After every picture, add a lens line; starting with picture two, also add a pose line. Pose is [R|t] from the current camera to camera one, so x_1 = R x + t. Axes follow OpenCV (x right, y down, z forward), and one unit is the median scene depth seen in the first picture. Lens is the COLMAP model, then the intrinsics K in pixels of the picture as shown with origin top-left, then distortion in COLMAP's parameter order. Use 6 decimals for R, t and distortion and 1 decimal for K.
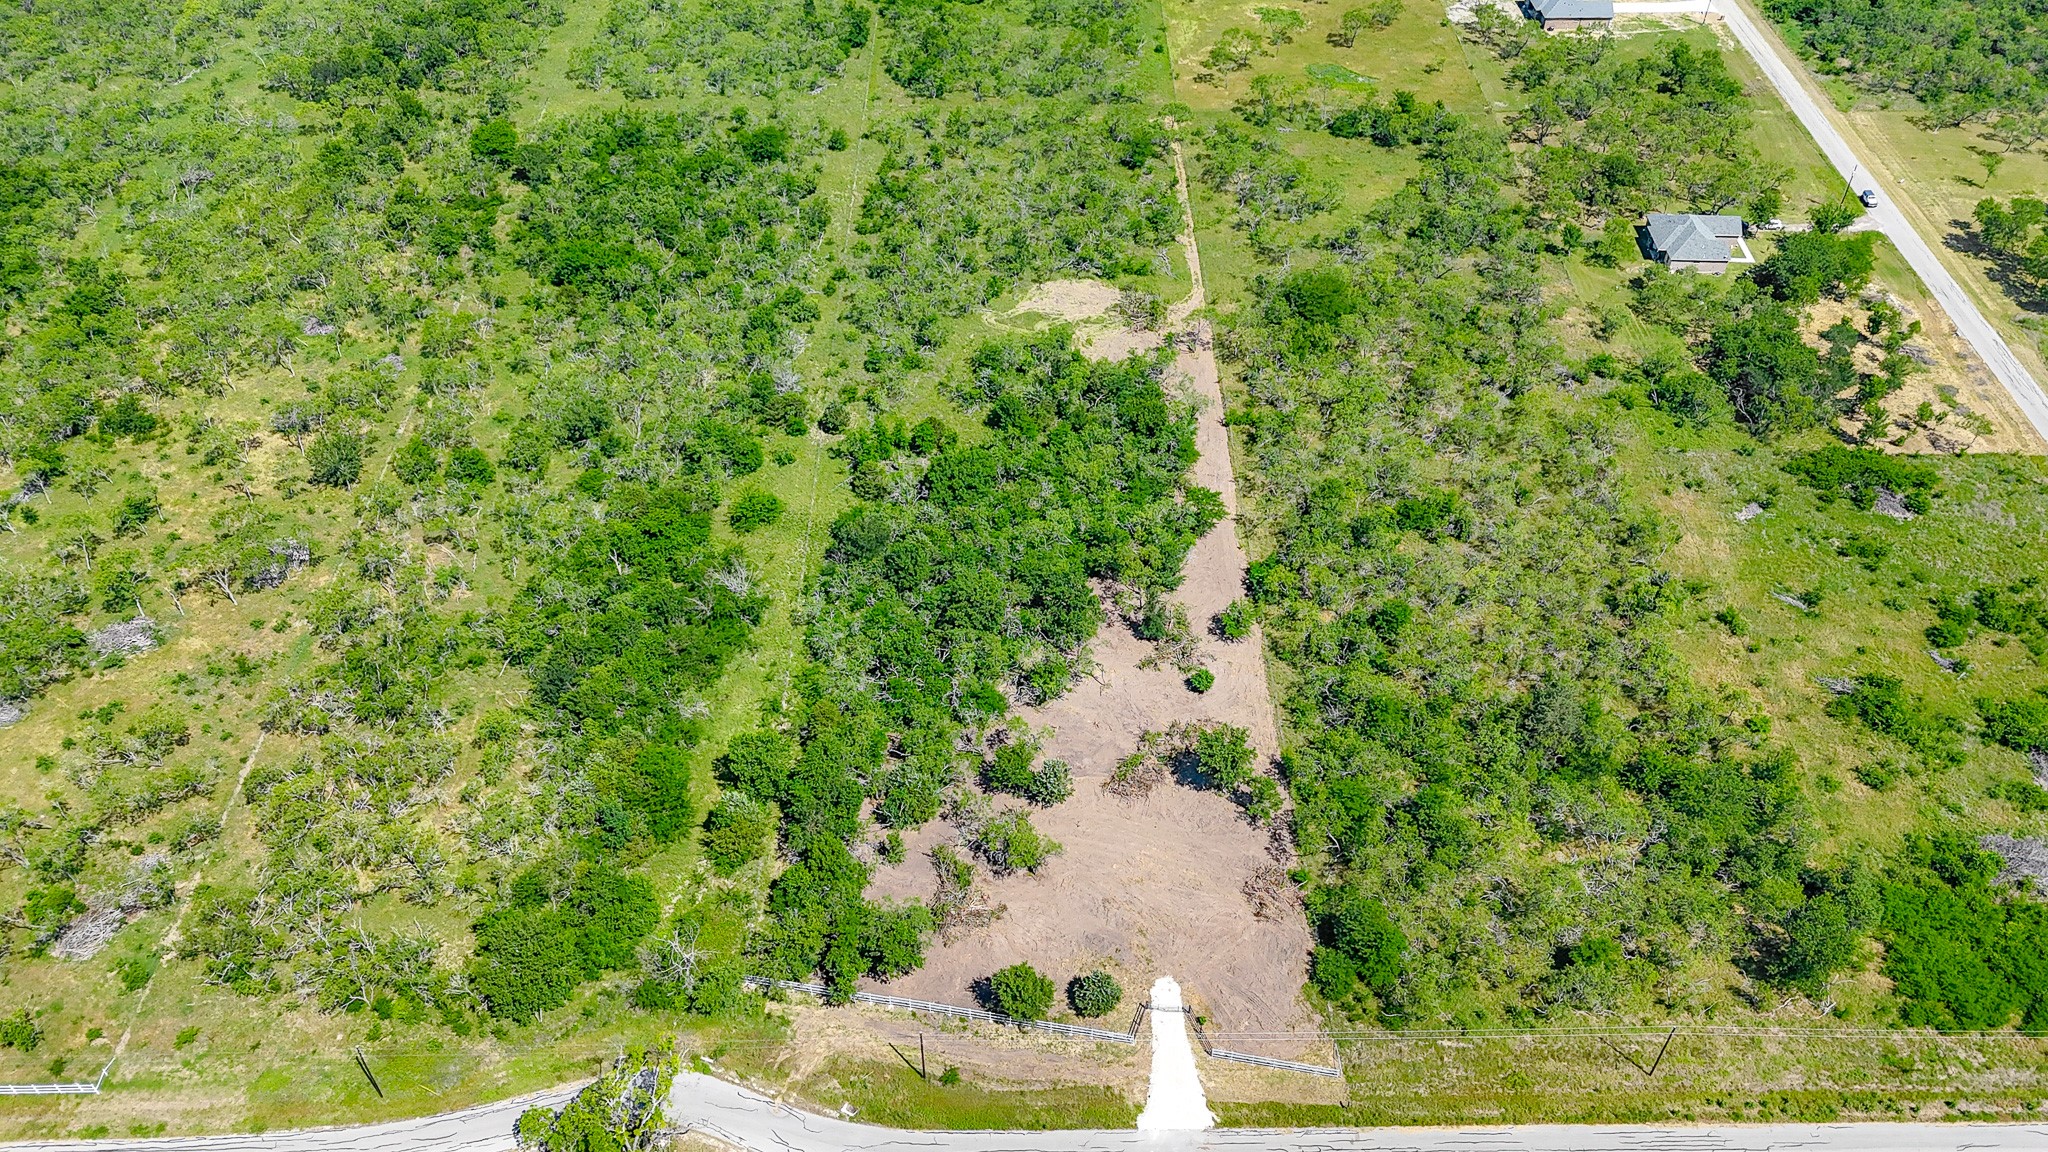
lens RADIAL K [[1588.5, 0, 1039.8], [0, 1588.5, 596.5], [0, 0, 1]] dist [0.060841, -0.051003]
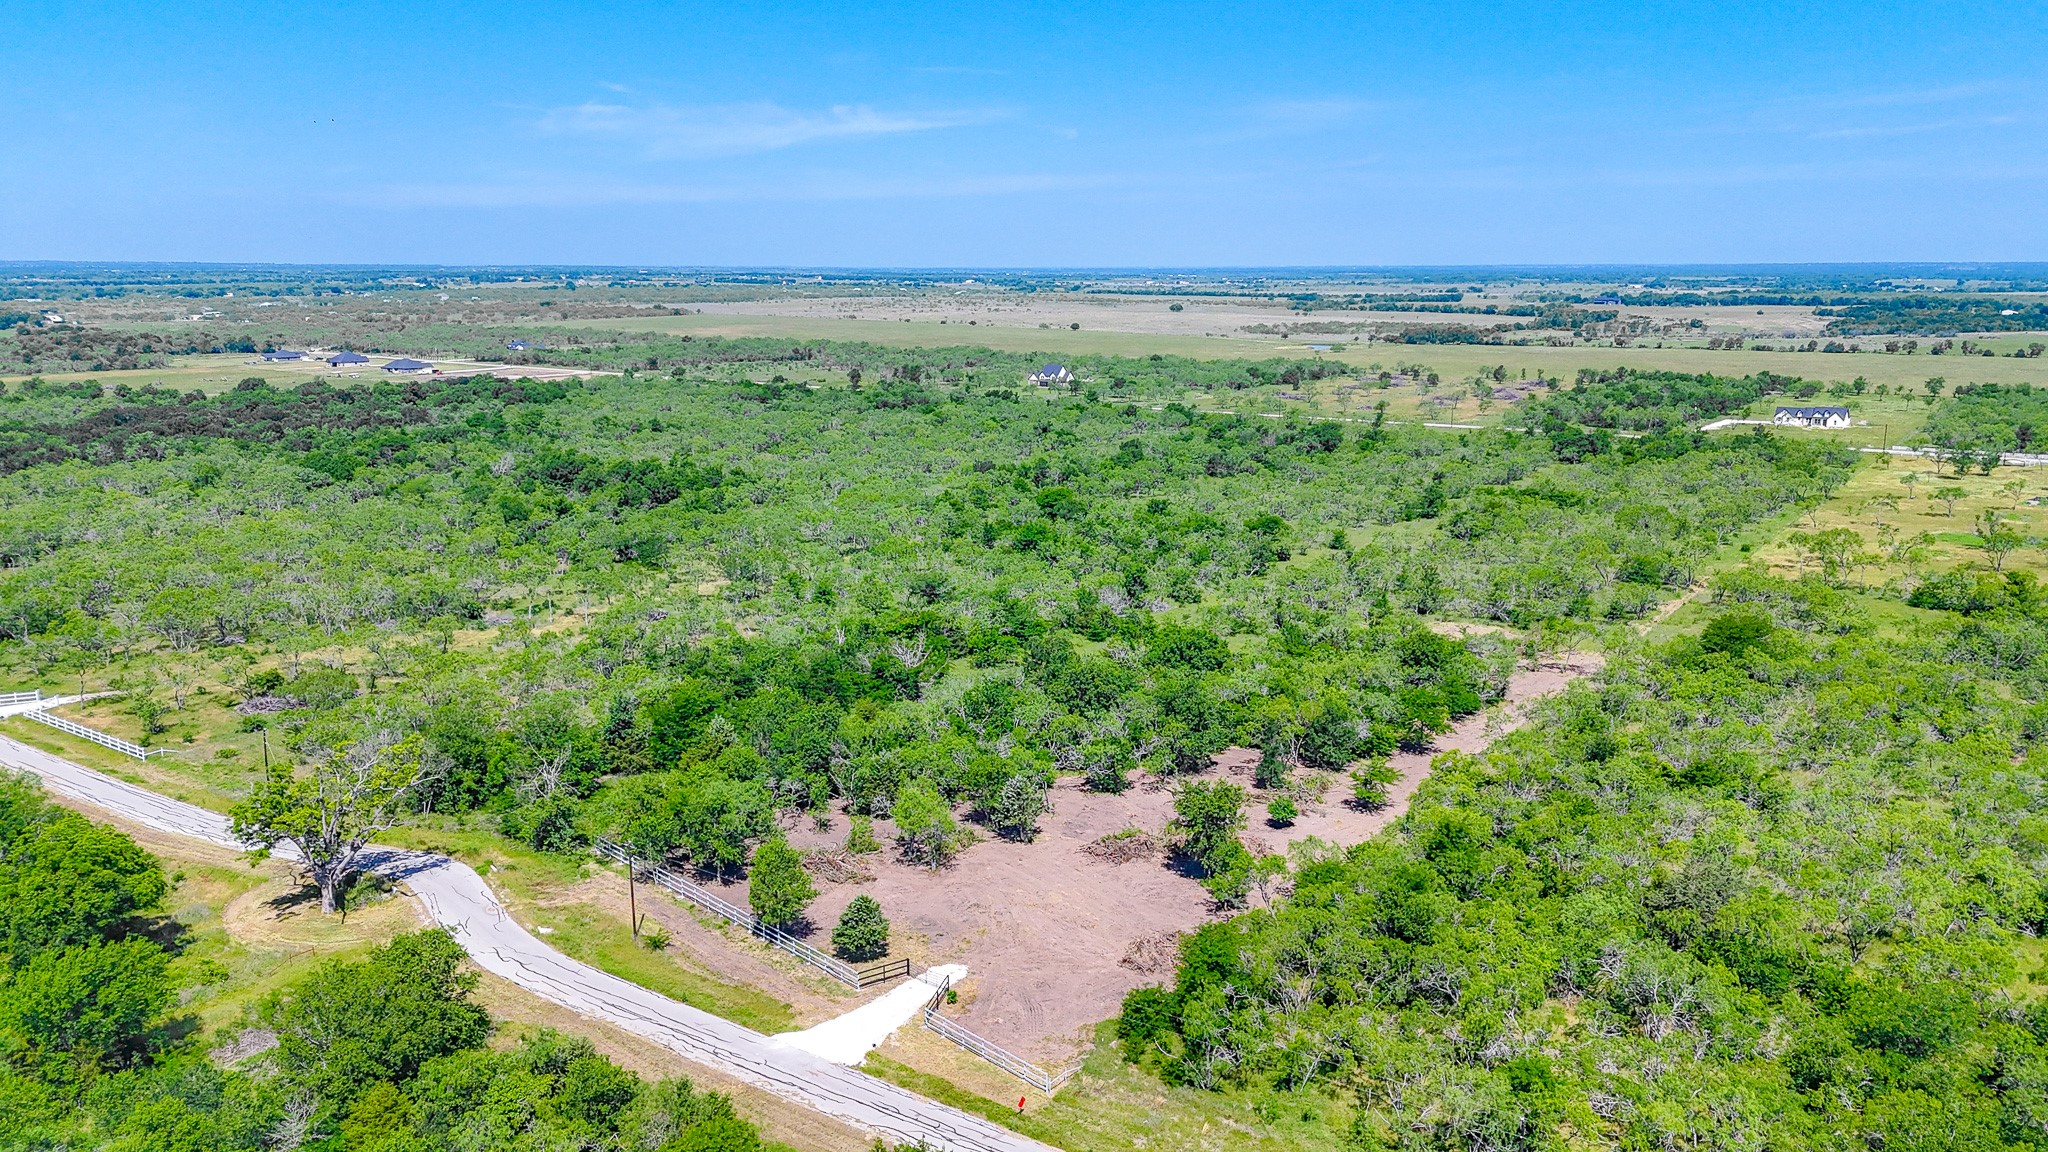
lens RADIAL K [[1518.3, 0, 1025.3], [0, 1518.3, 566.5], [0, 0, 1]] dist [0.062856, -0.056383]
pose [[0.806581, 0.100794, -0.582467, 0.351614], [-0.394171, 0.826017, -0.402896, 0.252487], [0.440519, 0.554559, 0.705980, 0.279596]]
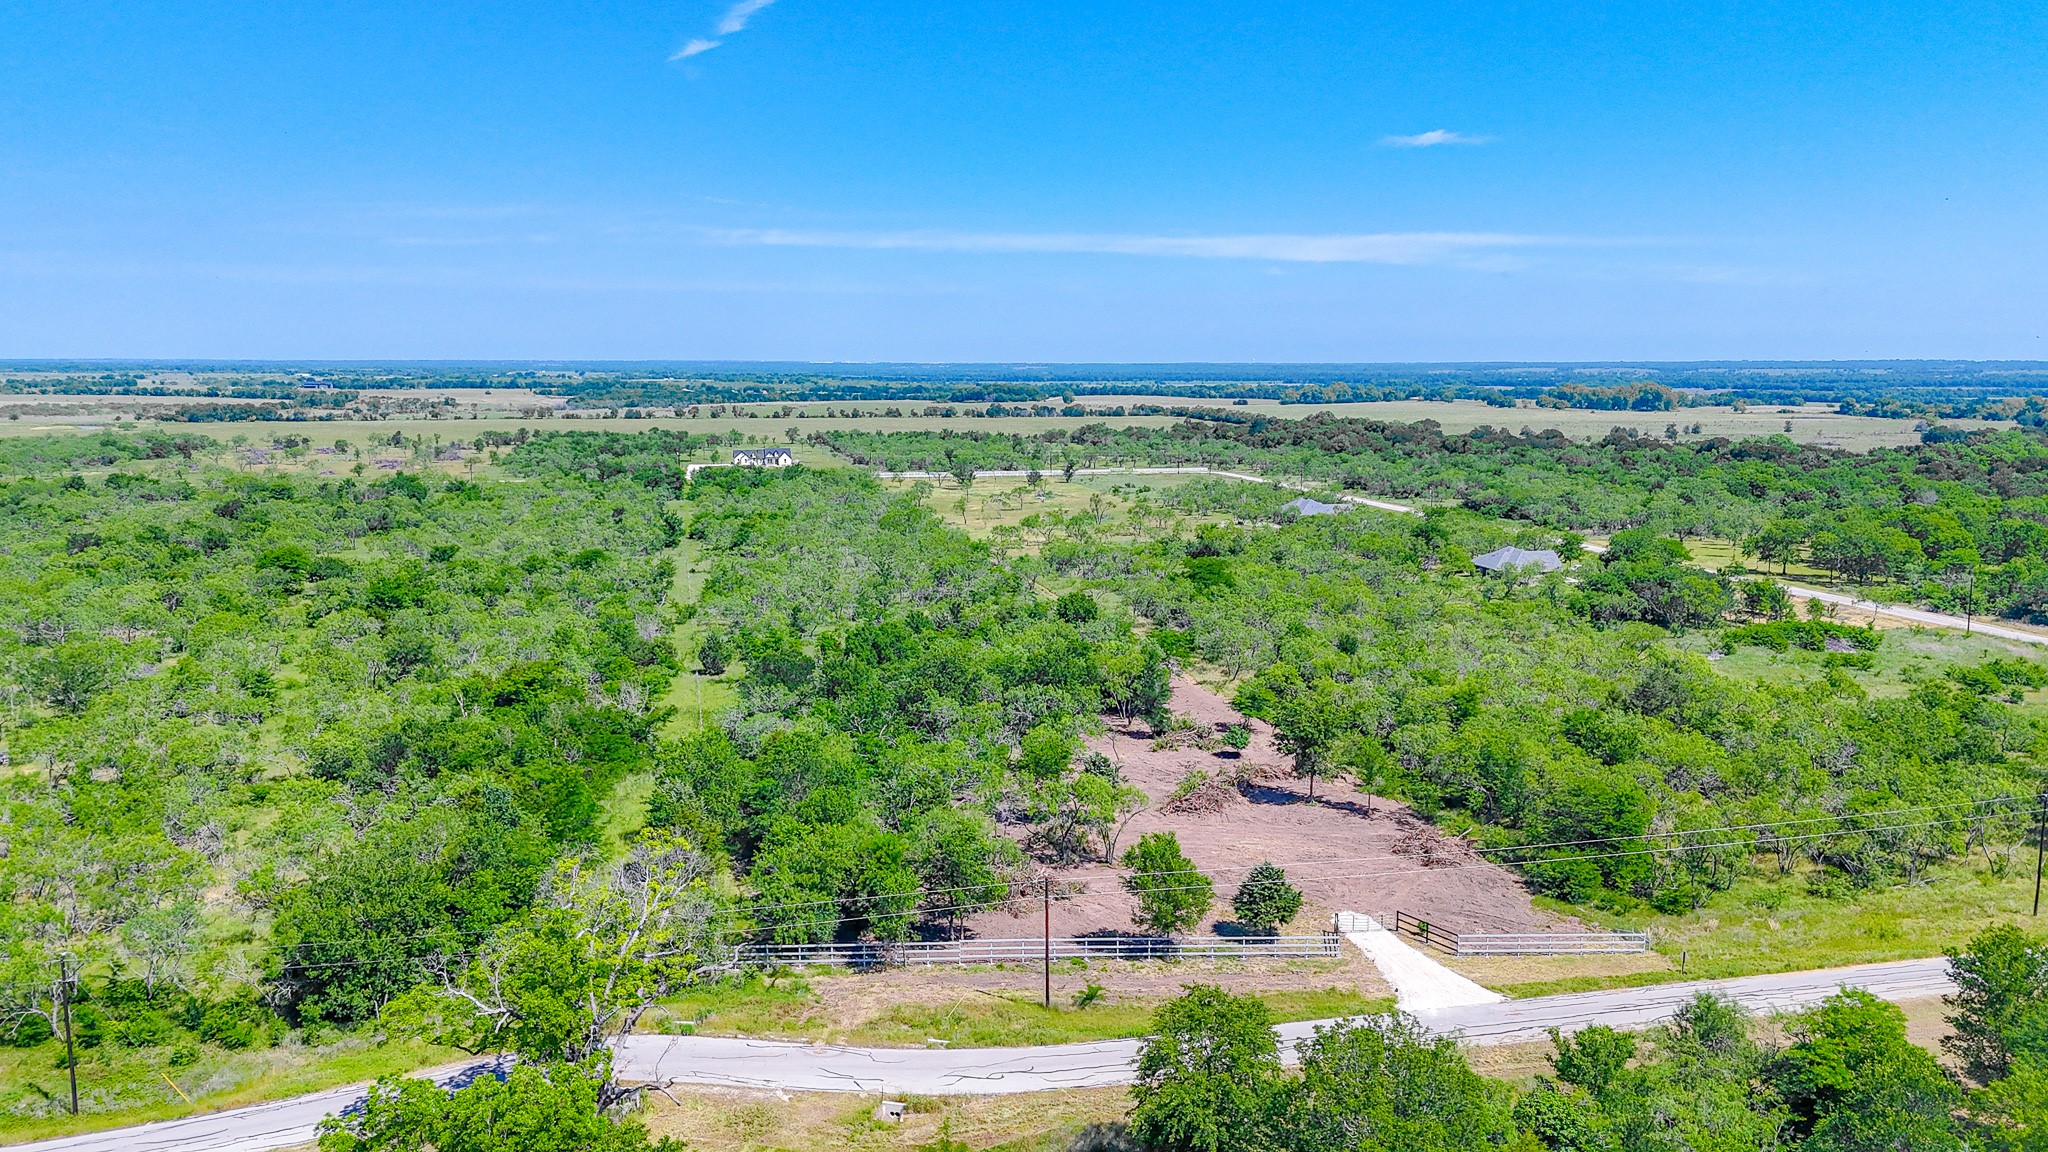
lens RADIAL K [[1518.3, 0, 1025.6], [0, 1518.3, 589.2], [0, 0, 1]] dist [0.062856, -0.056383]
pose [[0.977576, -0.043004, 0.206145, -0.128902], [0.151865, 0.822136, -0.548662, 0.324710], [-0.145885, 0.567665, 0.810231, 0.284698]]
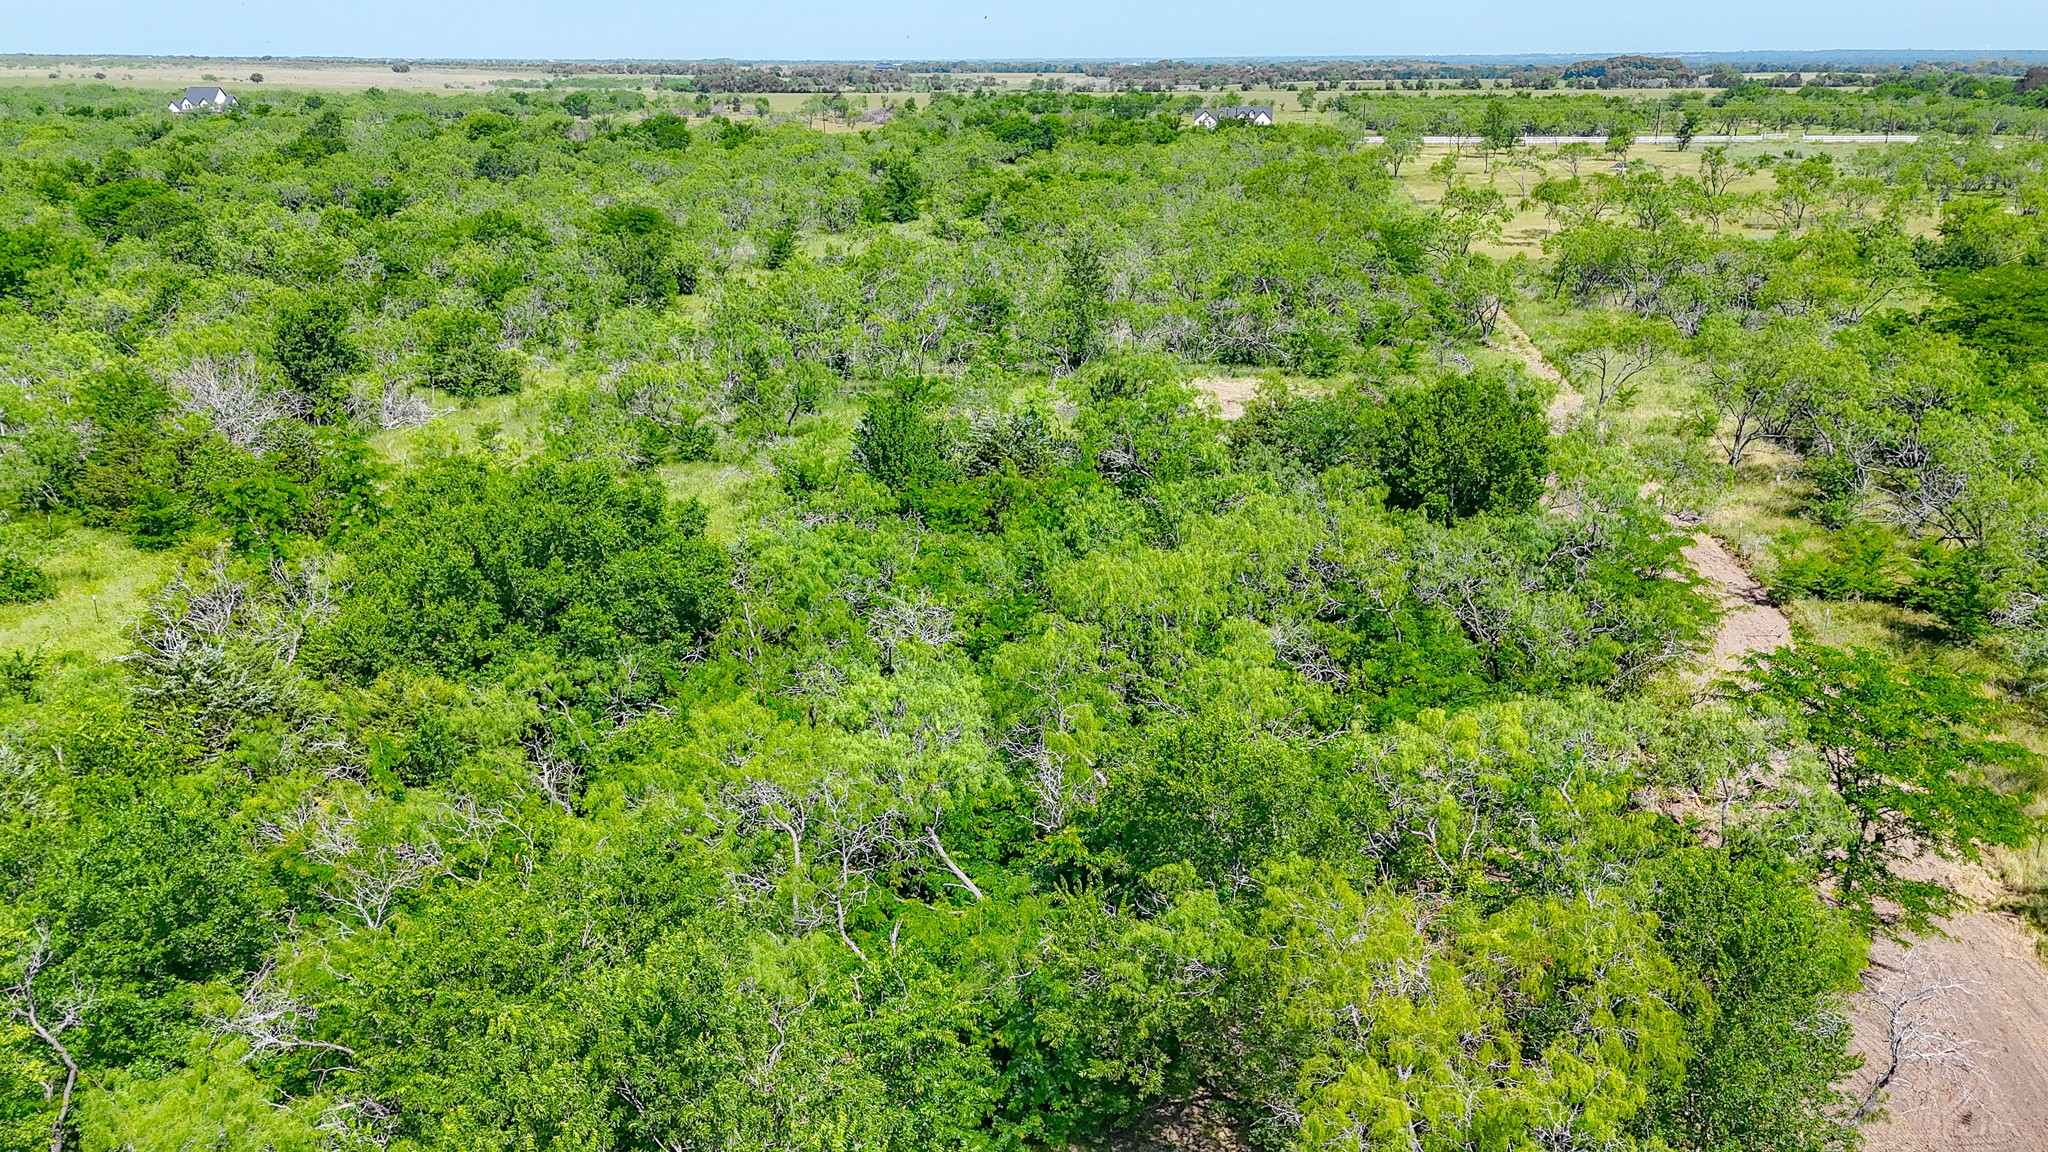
lens RADIAL K [[1518.3, 0, 1009.8], [0, 1518.3, 610.6], [0, 0, 1]] dist [0.062856, -0.056383]
pose [[0.984030, 0.043926, -0.172498, 0.041458], [-0.108308, 0.916795, -0.384392, -0.002803], [0.141260, 0.396936, 0.906911, 0.760598]]
